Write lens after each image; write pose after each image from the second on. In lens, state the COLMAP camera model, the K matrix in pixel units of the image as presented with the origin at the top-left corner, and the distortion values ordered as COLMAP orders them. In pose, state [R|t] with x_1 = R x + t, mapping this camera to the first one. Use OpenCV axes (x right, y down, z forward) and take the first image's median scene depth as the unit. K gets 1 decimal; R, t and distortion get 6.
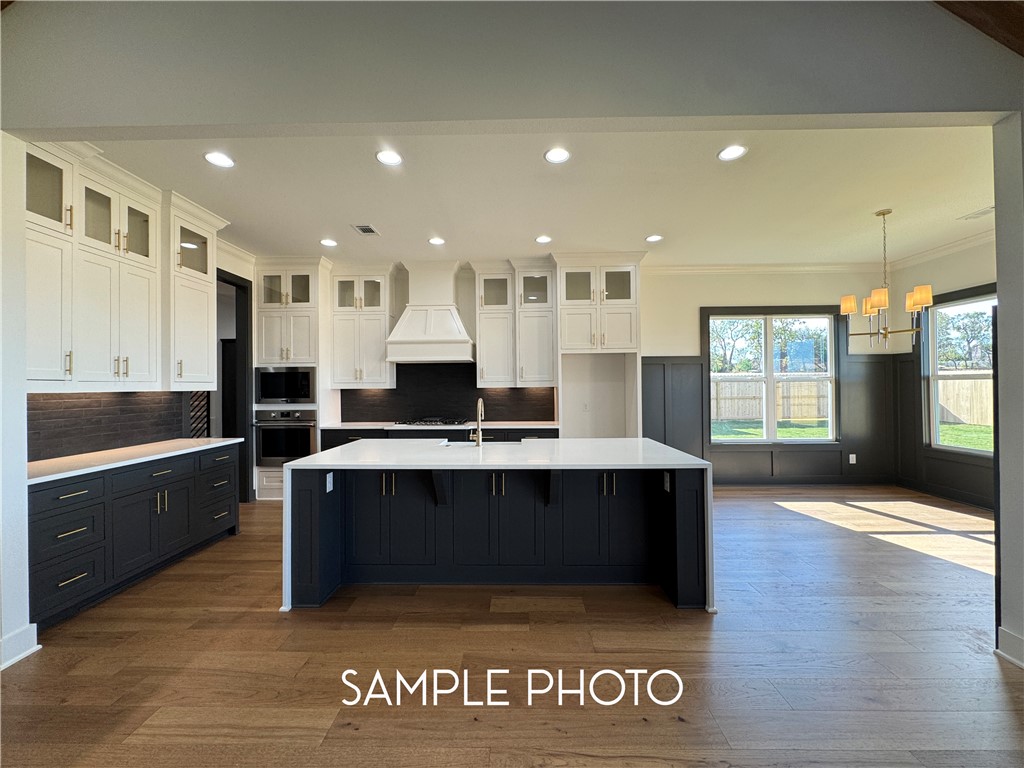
lens RADIAL K [[408.0, 0, 513.6], [0, 408.0, 385.6], [0, 0, 1]] dist [-0.006256, 0.001021]
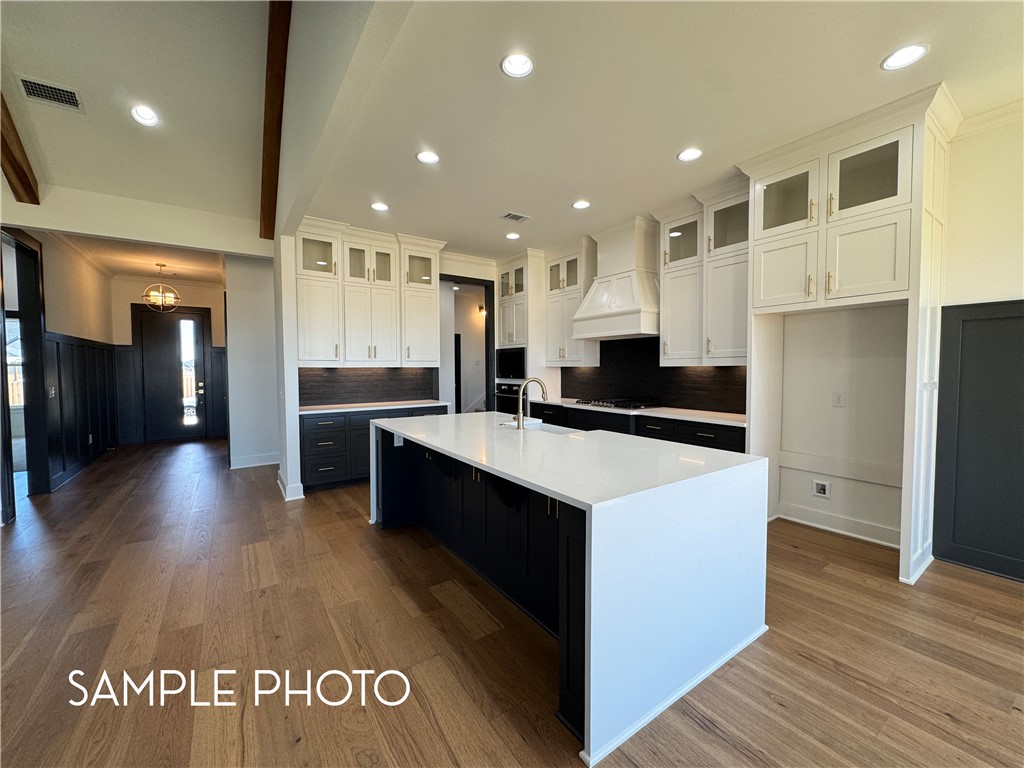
lens RADIAL K [[408.0, 0, 509.7], [0, 408.0, 384.8], [0, 0, 1]] dist [-0.006256, 0.001021]
pose [[0.583019, 0.041761, -0.811385, 0.424764], [-0.000262, 0.998688, 0.051213, 0.000685], [0.812459, -0.029646, 0.582265, 0.292807]]
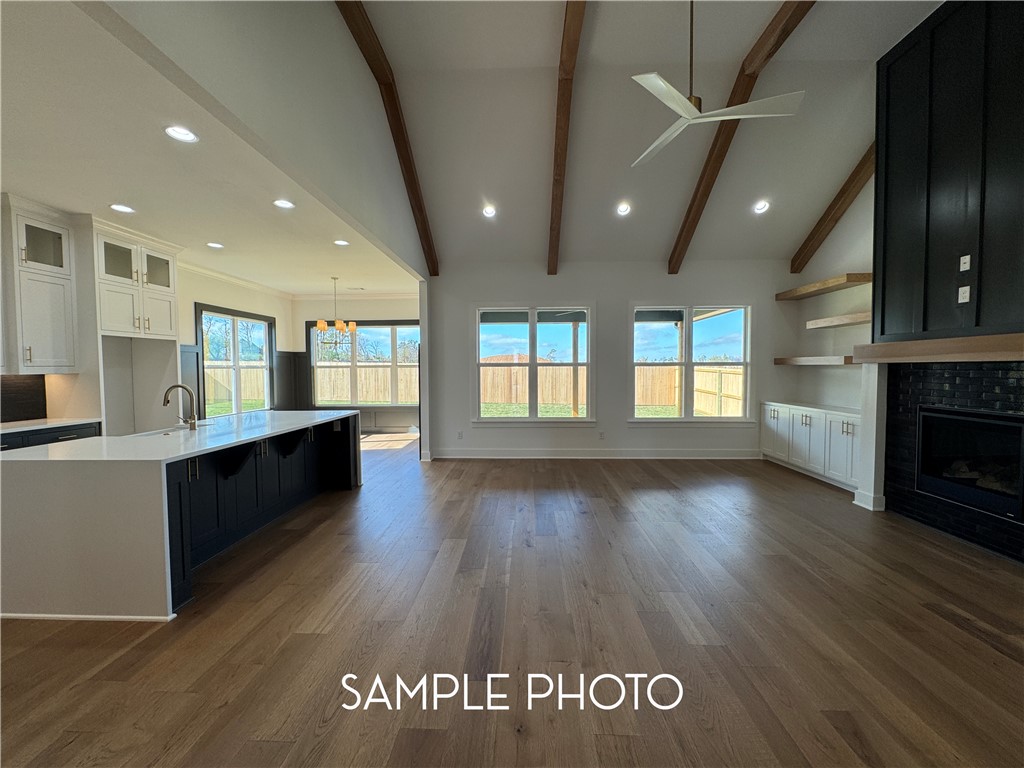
lens RADIAL K [[408.0, 0, 510.8], [0, 408.0, 382.6], [0, 0, 1]] dist [-0.006256, 0.001021]
pose [[0.030680, -0.028377, 0.999126, -0.715527], [0.005892, 0.999585, 0.028210, 0.003255], [-0.999512, 0.005021, 0.030834, 0.107067]]
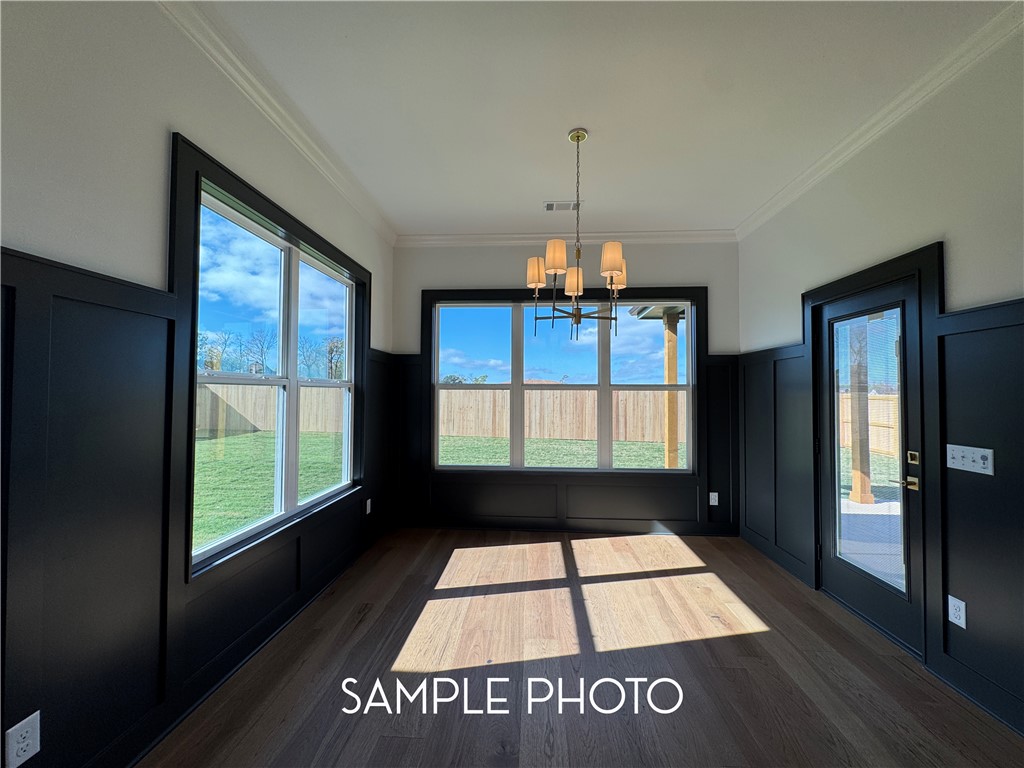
lens RADIAL K [[408.0, 0, 514.0], [0, 408.0, 378.9], [0, 0, 1]] dist [-0.006256, 0.001021]
pose [[0.045784, 0.041671, 0.998082, 0.198421], [-0.002422, 0.999131, -0.041603, 0.001175], [-0.998948, -0.000513, 0.045845, 0.819990]]
